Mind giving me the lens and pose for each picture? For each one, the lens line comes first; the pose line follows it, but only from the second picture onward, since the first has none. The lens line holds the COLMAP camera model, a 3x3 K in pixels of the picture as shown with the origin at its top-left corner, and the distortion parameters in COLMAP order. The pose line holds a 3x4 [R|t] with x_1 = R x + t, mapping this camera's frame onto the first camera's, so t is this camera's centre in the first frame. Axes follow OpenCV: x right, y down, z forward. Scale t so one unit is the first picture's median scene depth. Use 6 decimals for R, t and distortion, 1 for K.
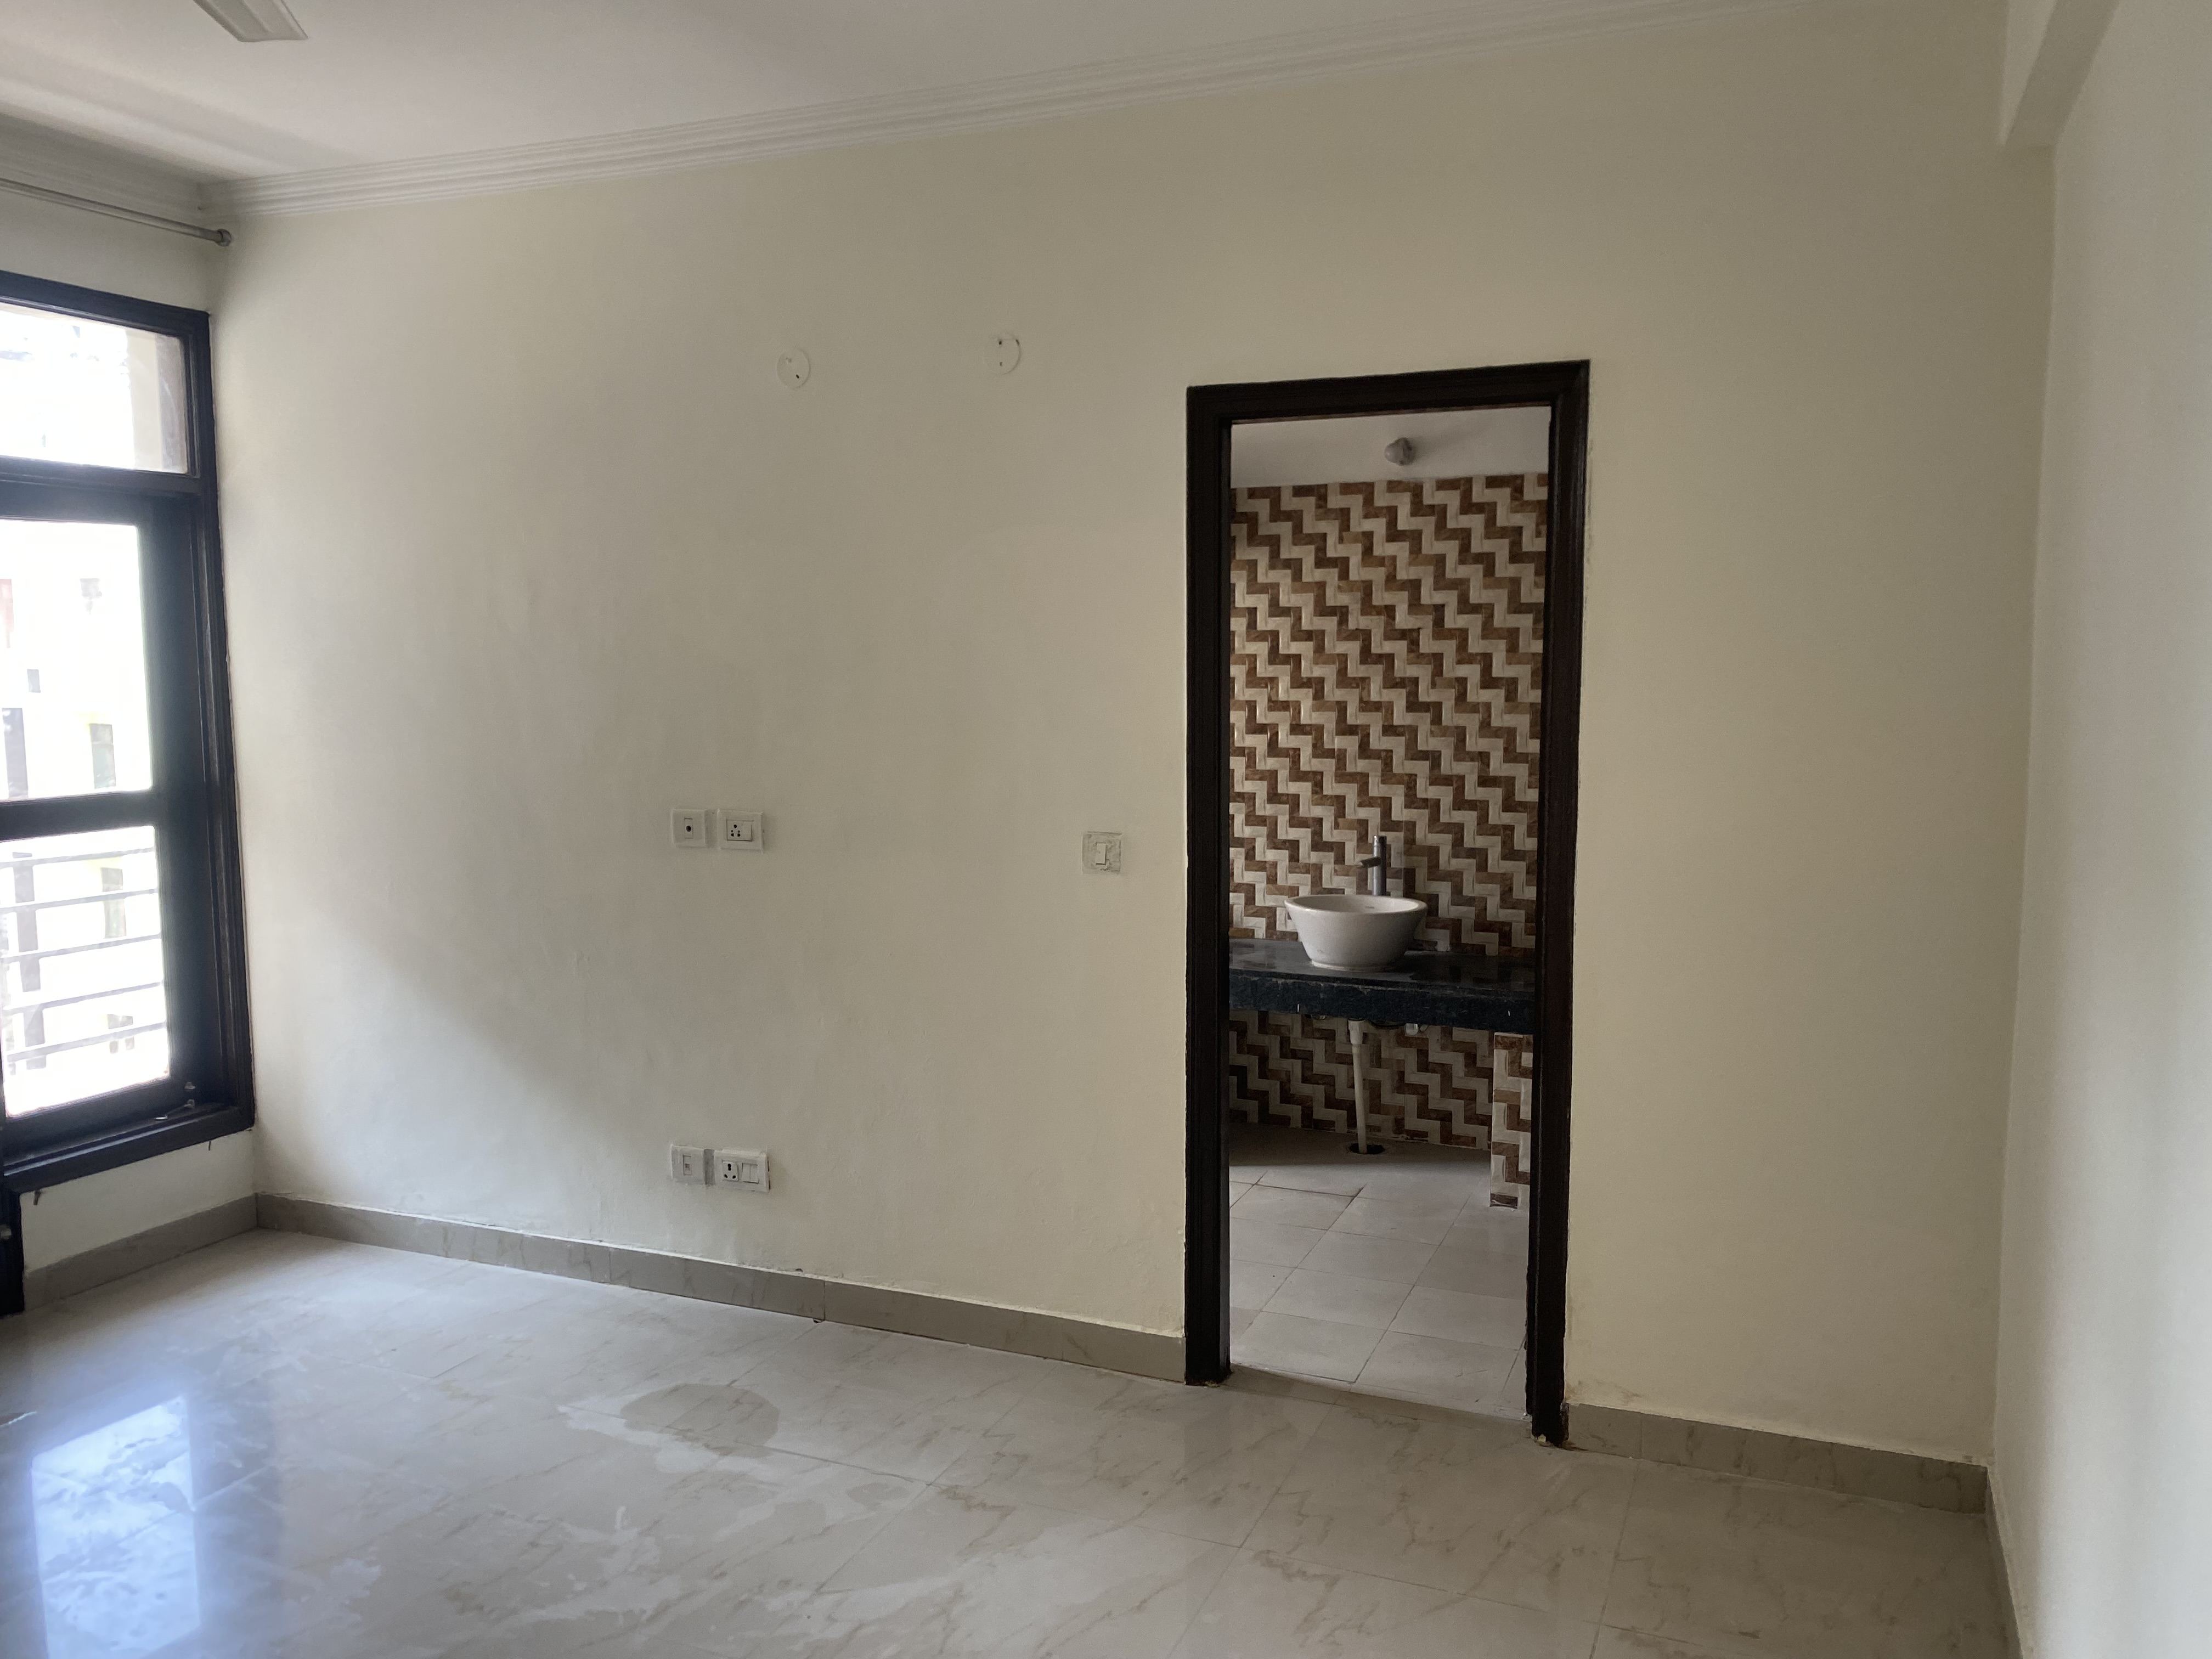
lens RADIAL K [[1704.0, 0, 1110.0], [0, 1704.0, 824.5], [0, 0, 1]] dist [0.024484, -0.026624]
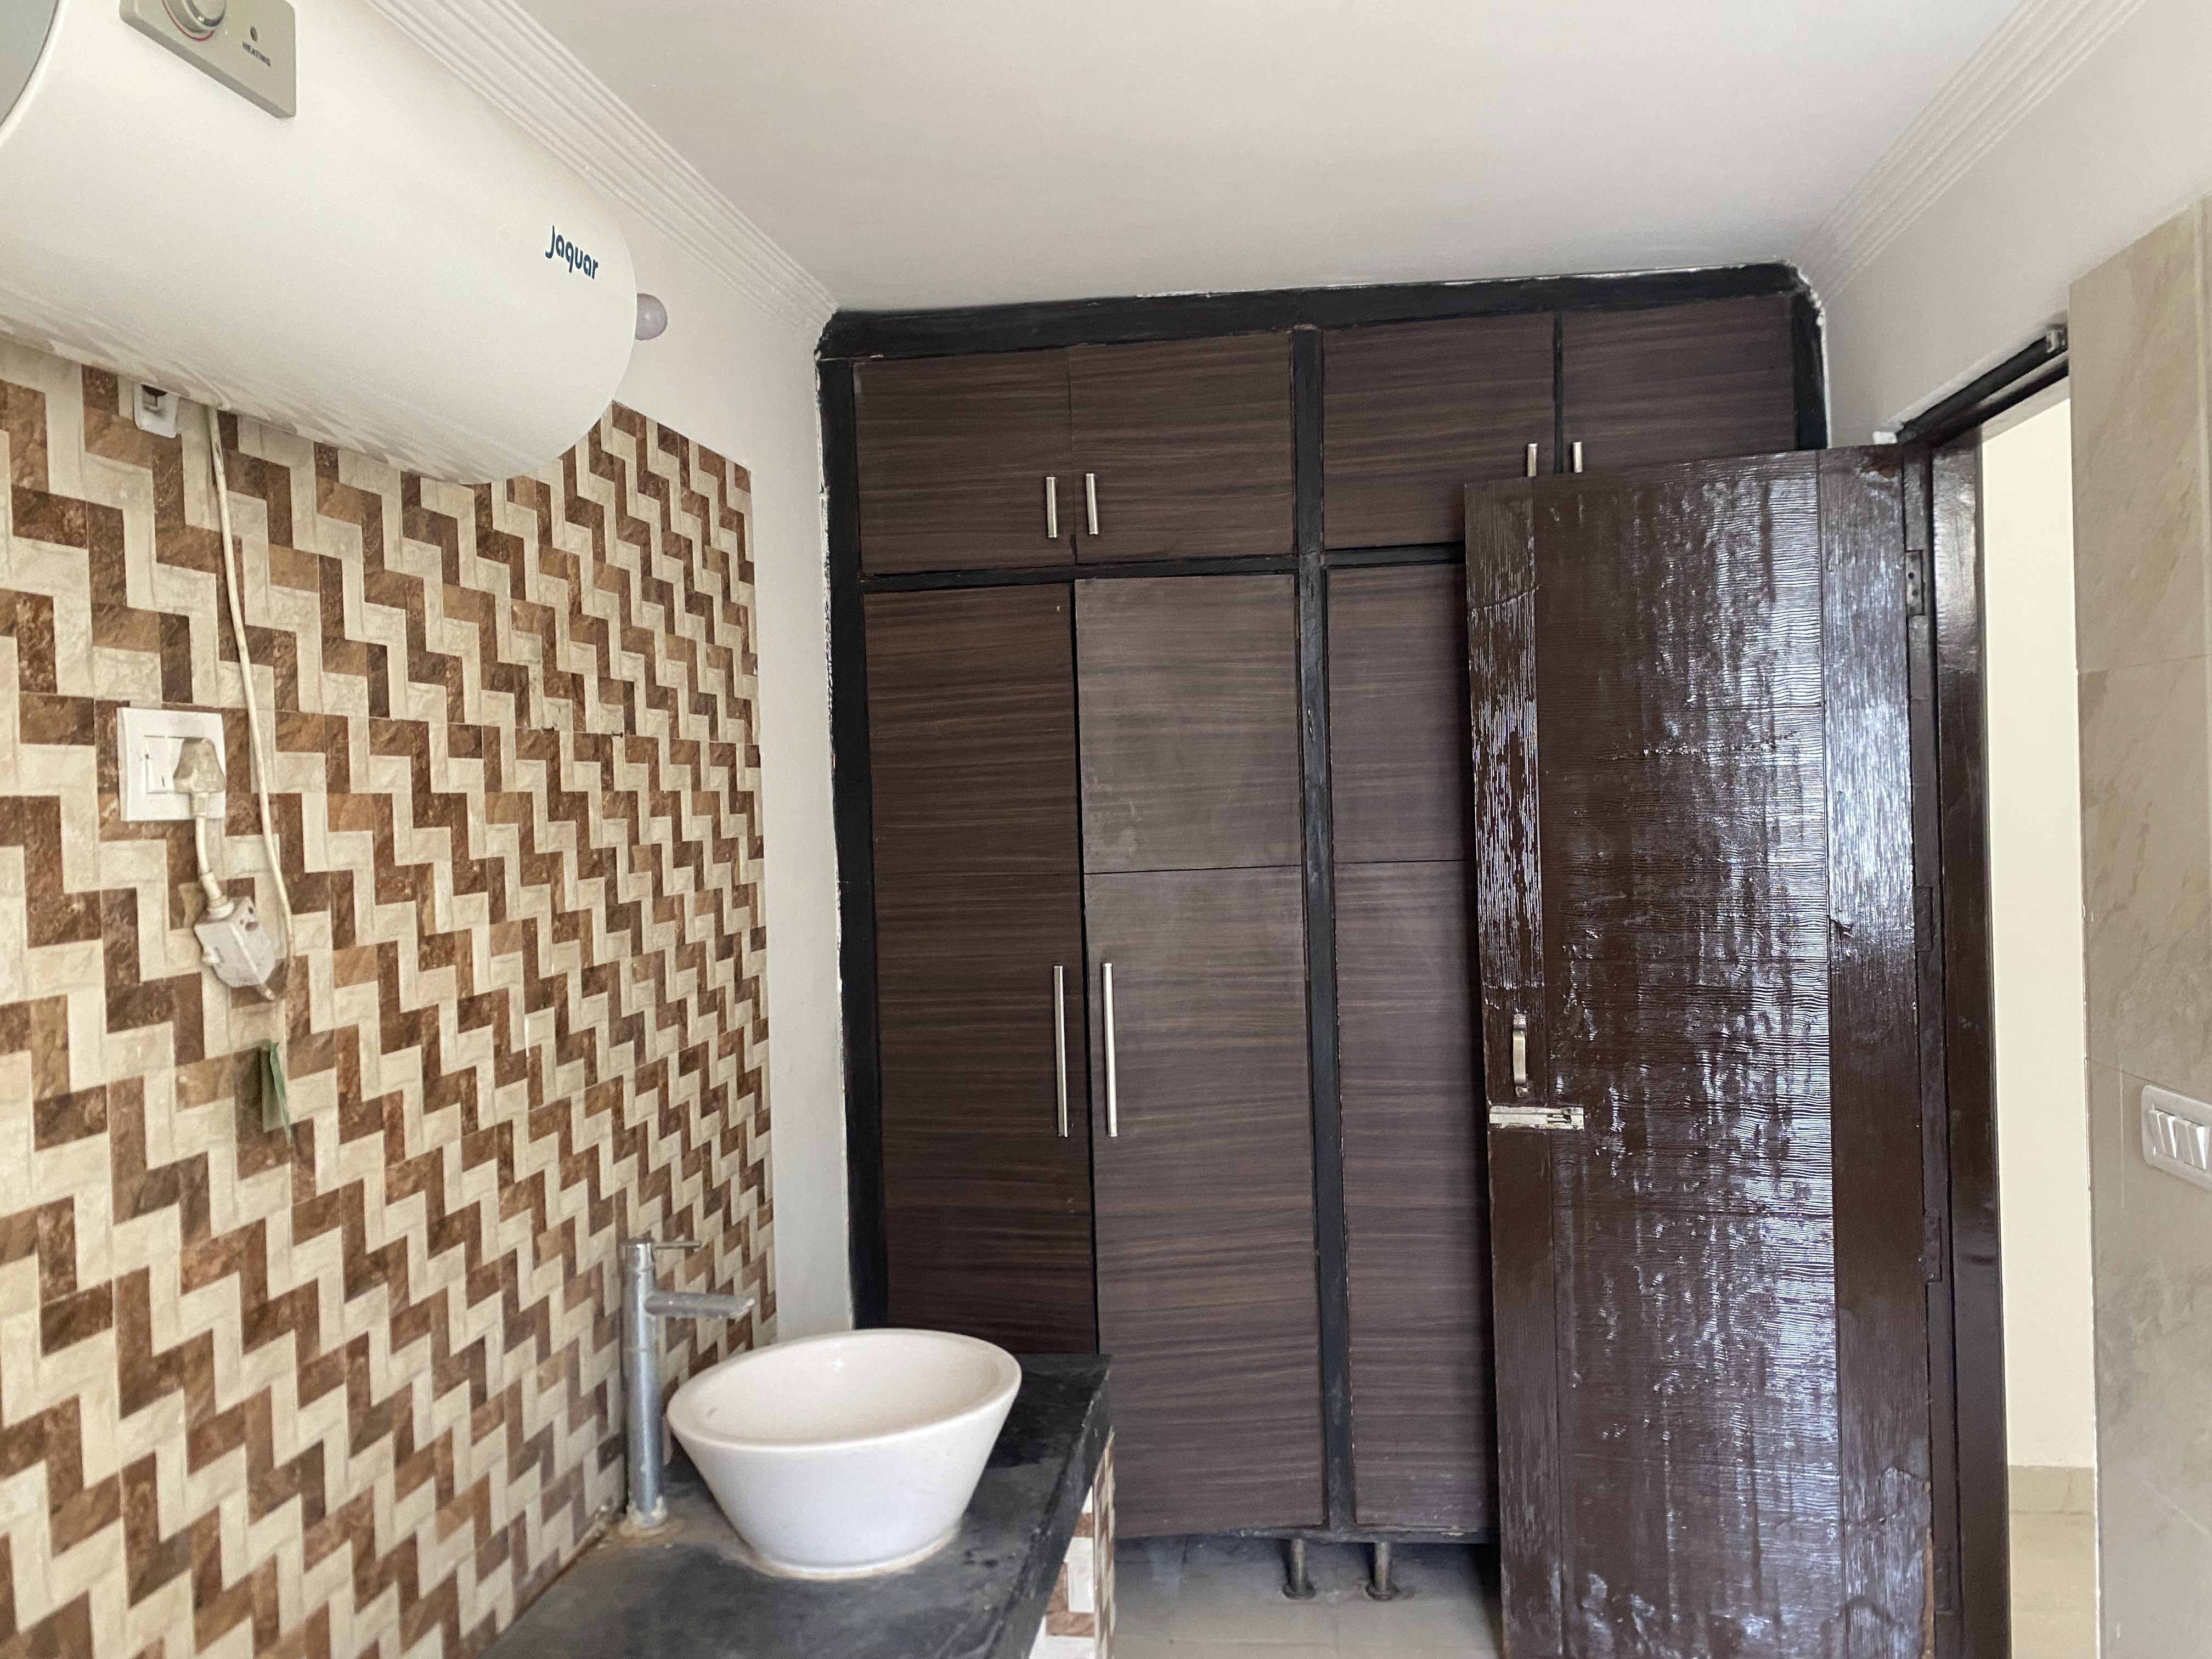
lens RADIAL K [[1625.6, 0, 1114.4], [0, 1625.6, 823.1], [0, 0, 1]] dist [0.008912, -0.001647]
pose [[-0.239643, -0.000476, 0.970861, -0.239174], [0.148594, 0.988200, 0.037163, -0.086837], [-0.959422, 0.153170, -0.236744, 0.951424]]
